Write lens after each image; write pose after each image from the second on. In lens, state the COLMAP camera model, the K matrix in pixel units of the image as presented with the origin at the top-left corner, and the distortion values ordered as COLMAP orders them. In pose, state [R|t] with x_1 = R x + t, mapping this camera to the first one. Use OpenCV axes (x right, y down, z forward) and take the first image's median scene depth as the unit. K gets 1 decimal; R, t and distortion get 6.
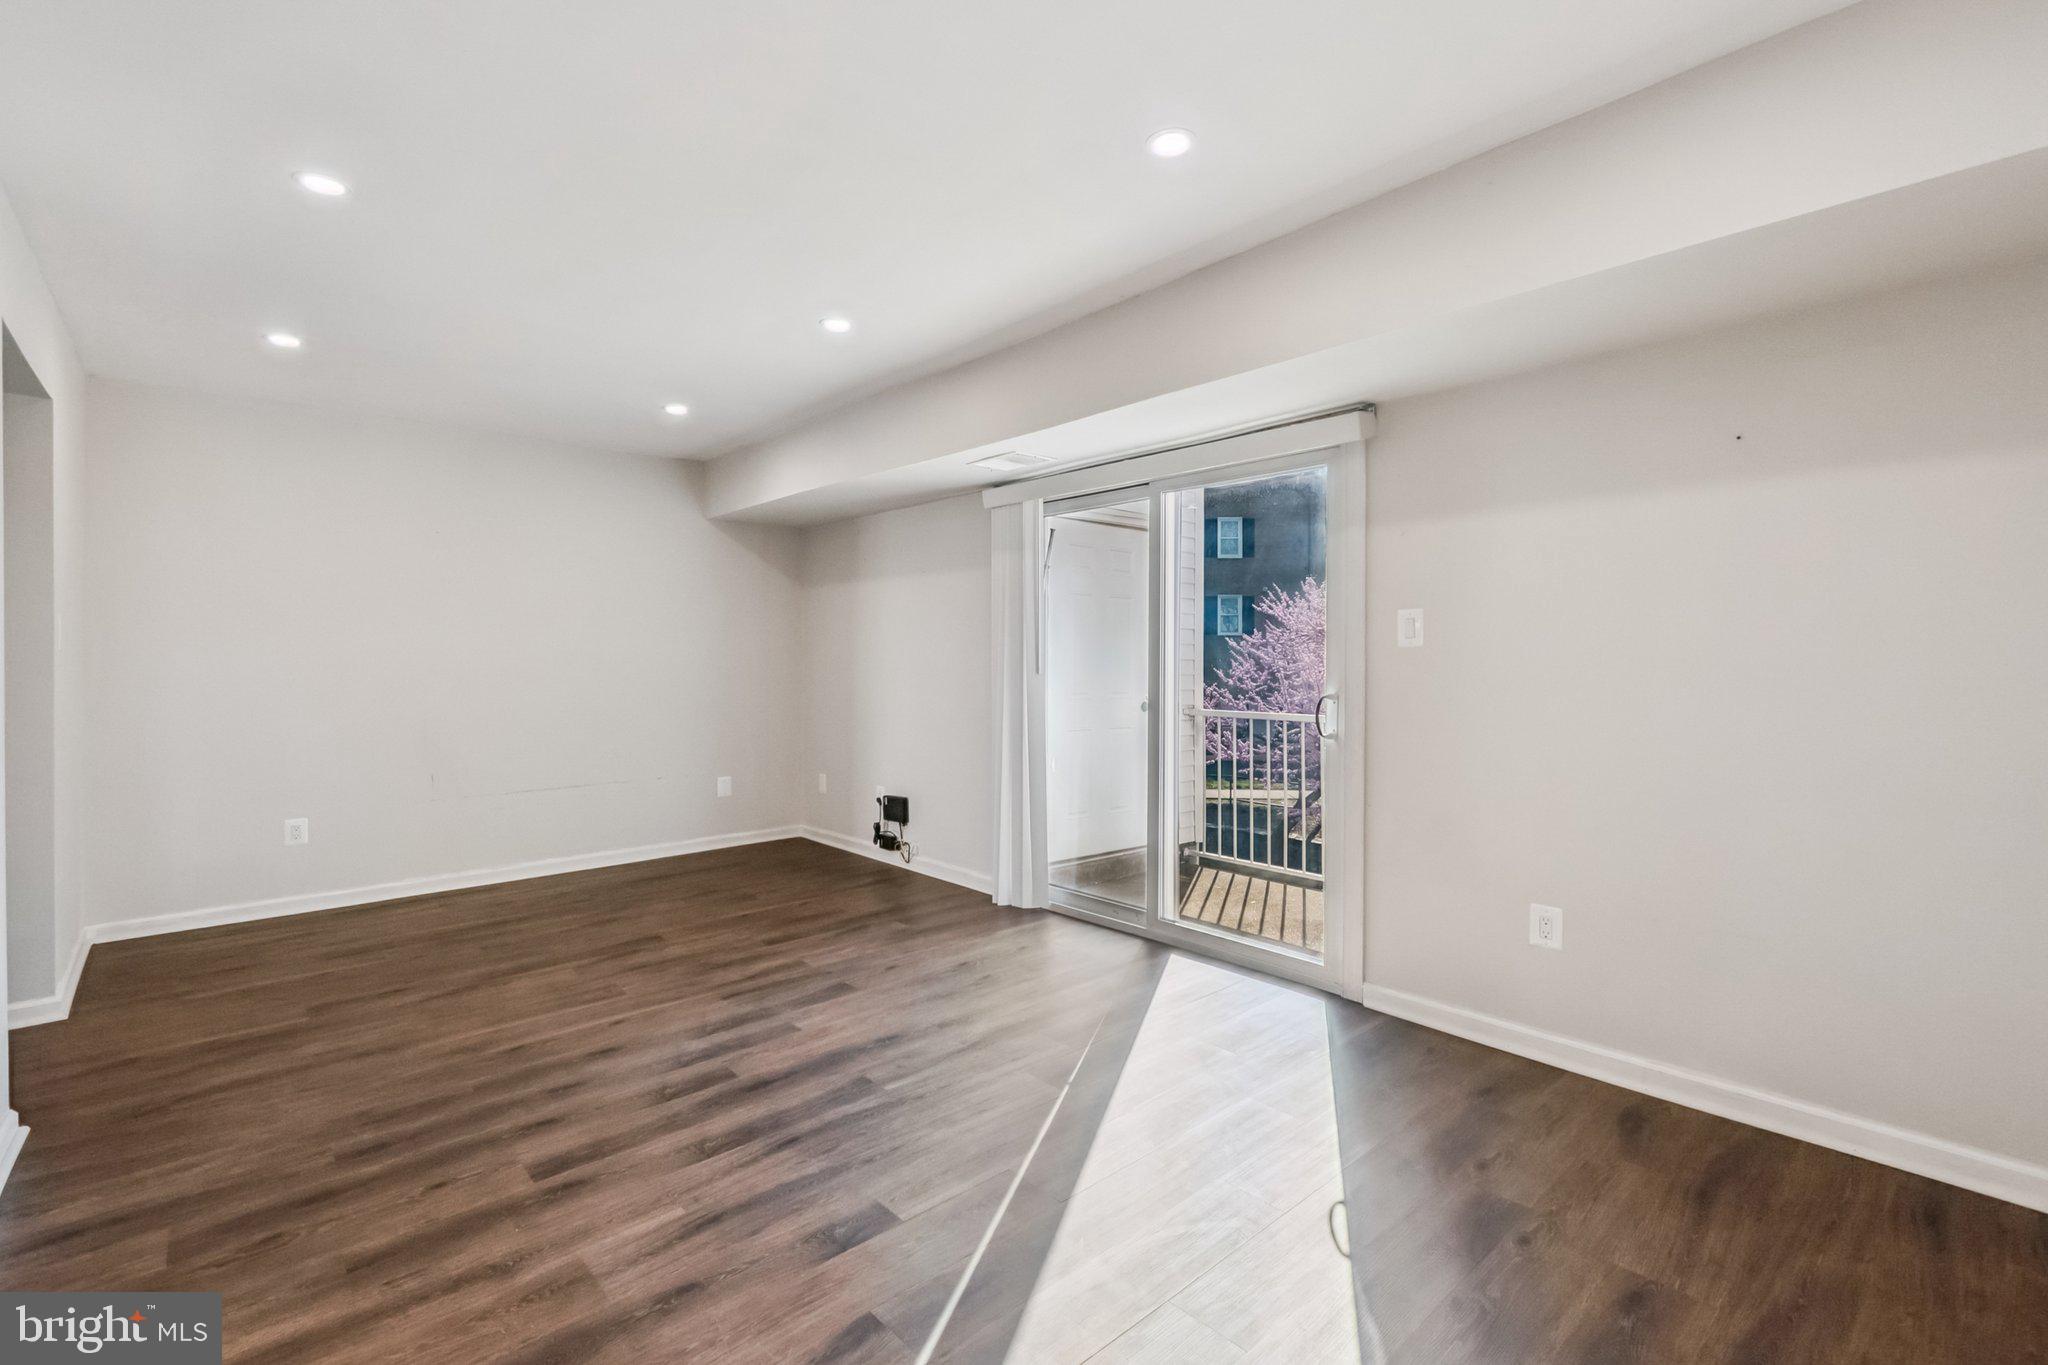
lens RADIAL K [[944.6, 0, 1031.9], [0, 944.6, 668.9], [0, 0, 1]] dist [-0.000625, -0.000449]
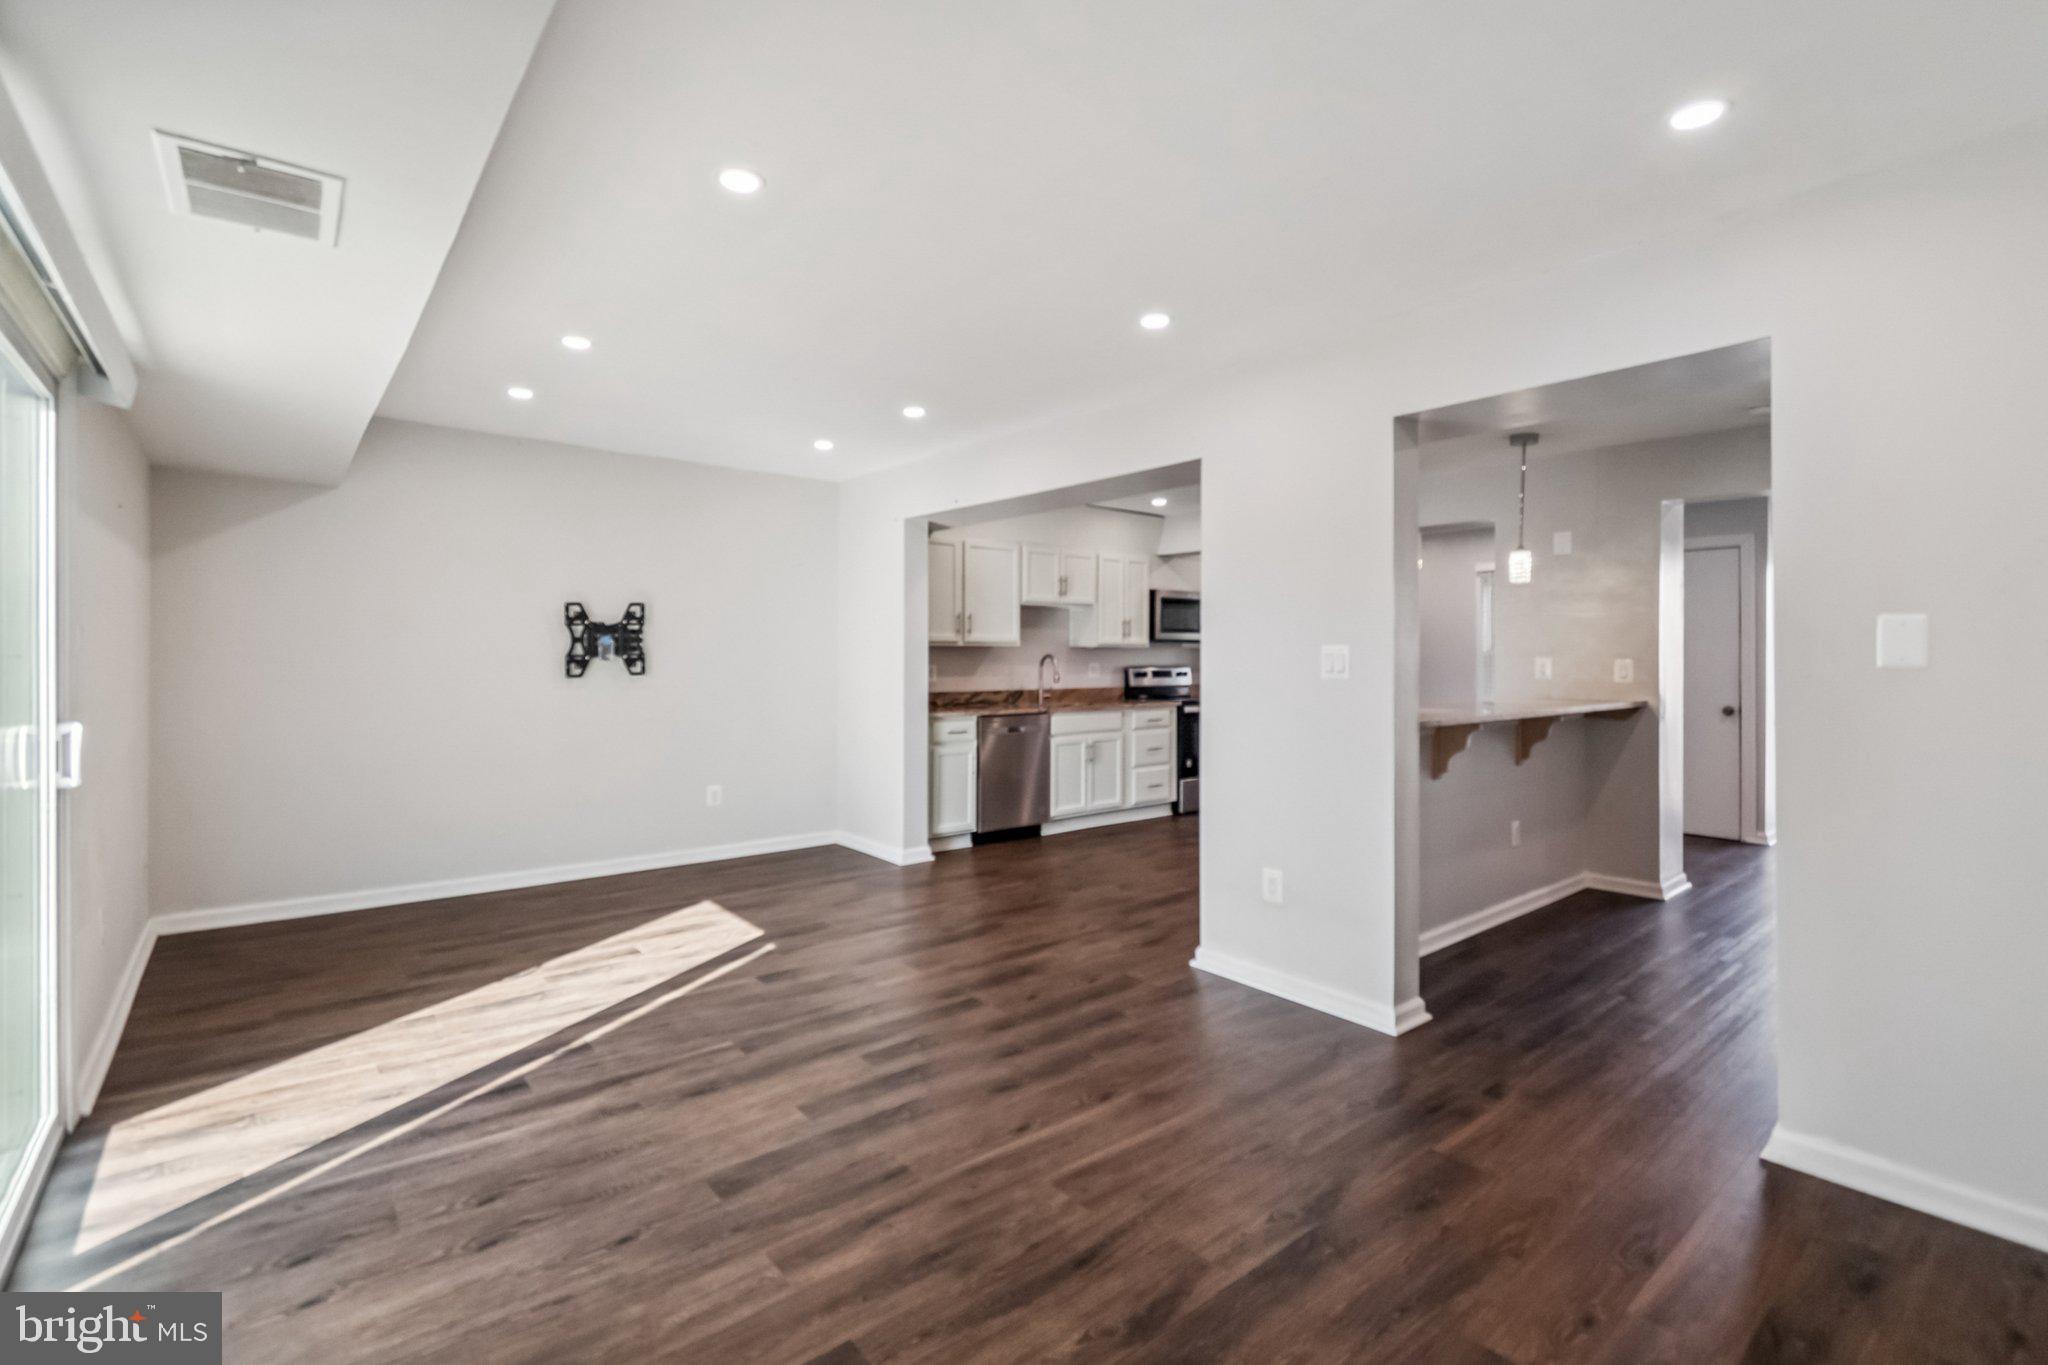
lens RADIAL K [[944.6, 0, 1021.7], [0, 944.6, 664.9], [0, 0, 1]] dist [-0.000625, -0.000449]
pose [[-0.998916, -0.002844, 0.046456, -0.464480], [-0.001840, 0.999764, 0.021649, -0.037095], [-0.046507, 0.021540, -0.998686, 1.757557]]
